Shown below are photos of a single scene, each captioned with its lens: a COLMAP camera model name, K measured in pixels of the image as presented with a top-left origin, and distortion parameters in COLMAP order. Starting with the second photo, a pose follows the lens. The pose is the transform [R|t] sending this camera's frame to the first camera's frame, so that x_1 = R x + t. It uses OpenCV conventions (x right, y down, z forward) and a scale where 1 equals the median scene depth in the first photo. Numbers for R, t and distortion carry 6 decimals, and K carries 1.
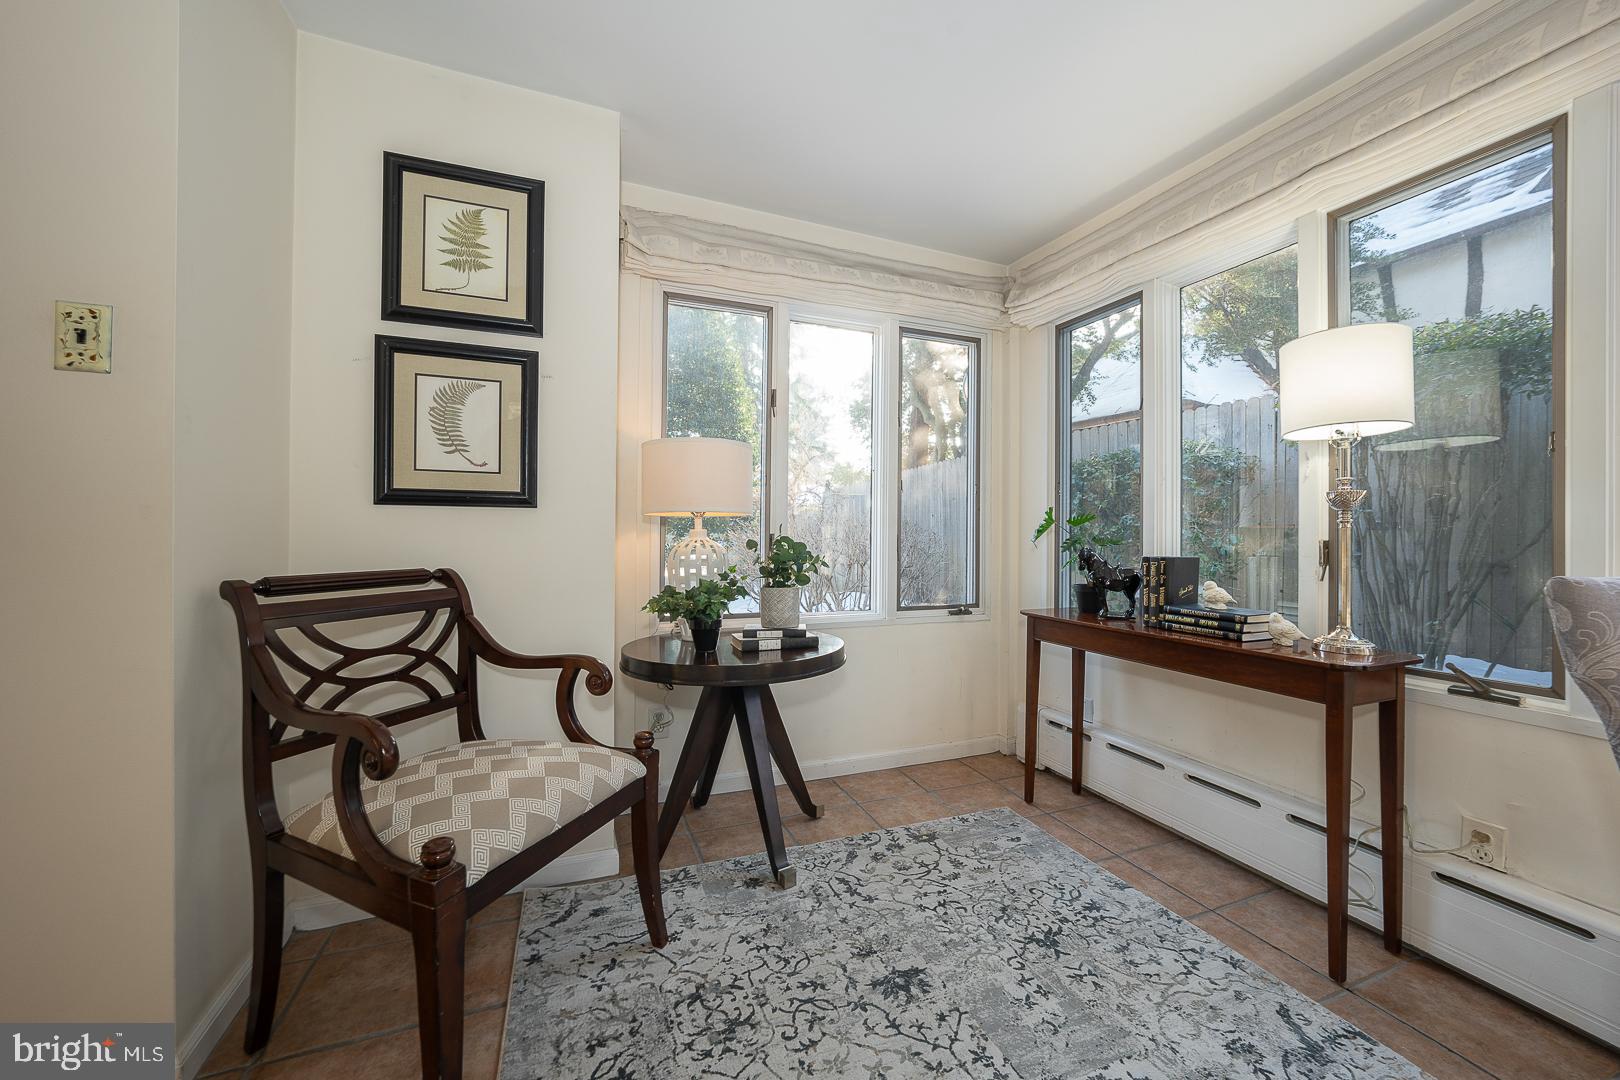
lens RADIAL K [[578.2, 0, 808.4], [0, 578.2, 530.8], [0, 0, 1]] dist [-0.009314, 0.000371]
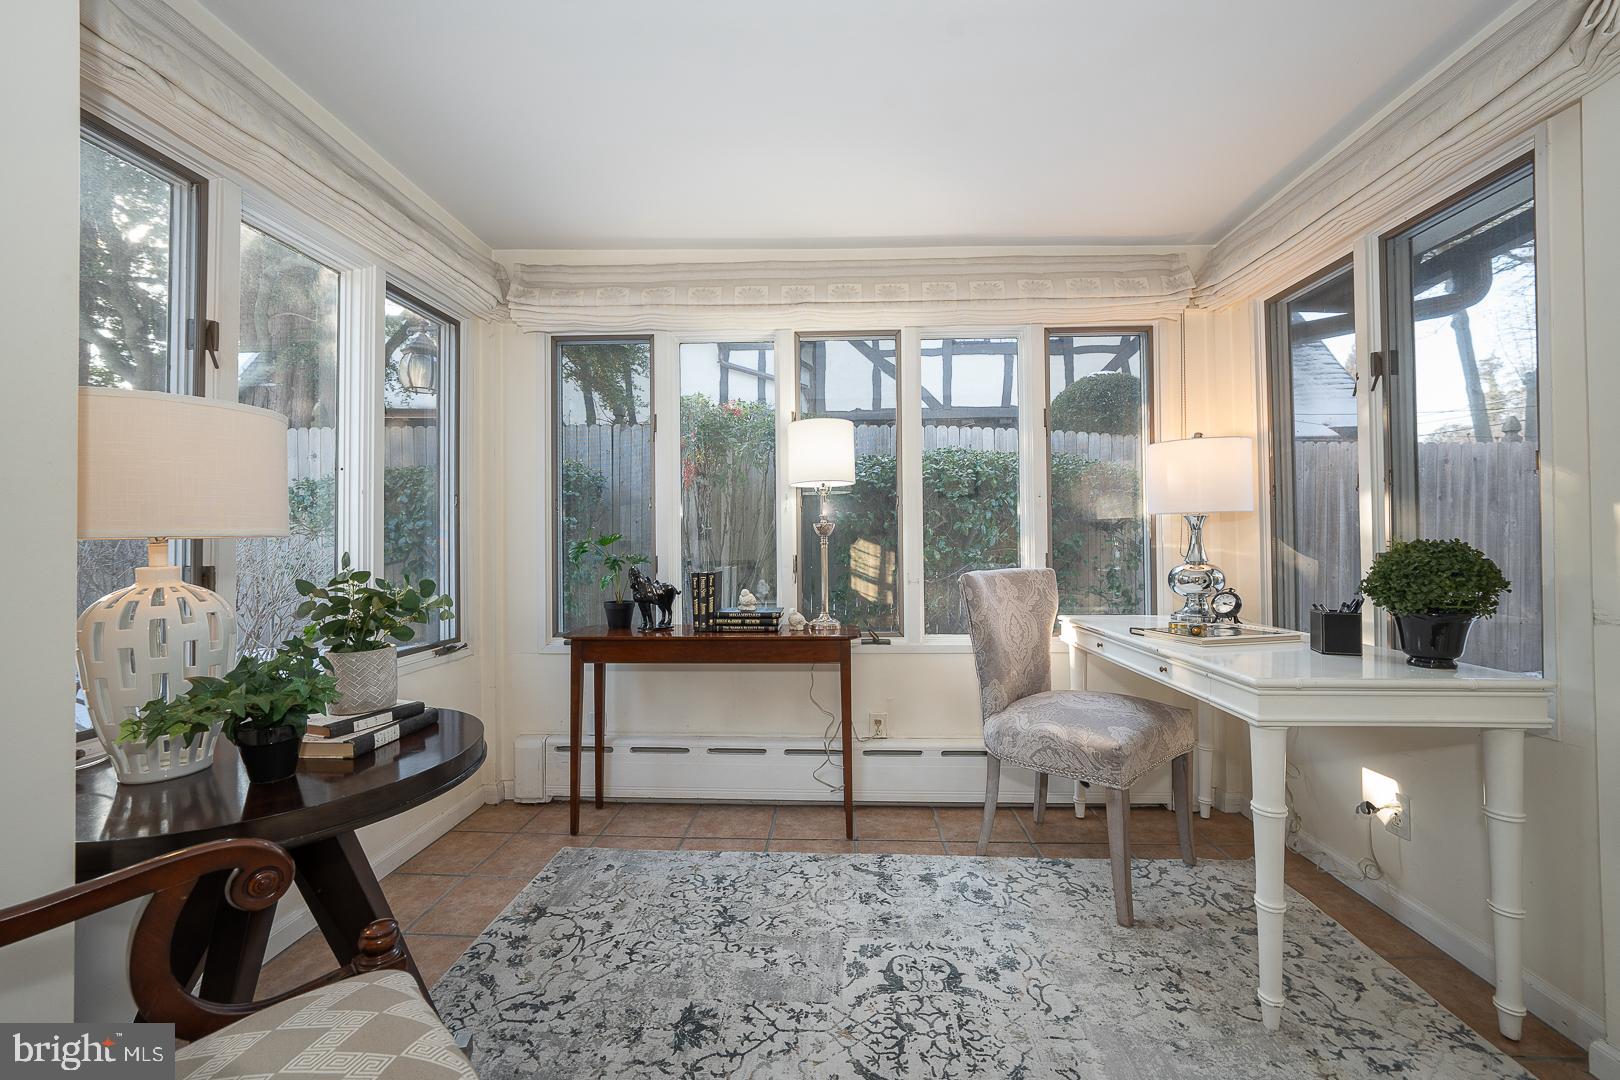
lens RADIAL K [[620.9, 0, 807.0], [0, 620.9, 534.1], [0, 0, 1]] dist [-0.014869, 0.000186]
pose [[0.450999, 0.001392, 0.892524, -0.522637], [0.004618, 0.999982, -0.003893, -0.032240], [-0.892513, 0.005878, 0.450984, 0.272437]]
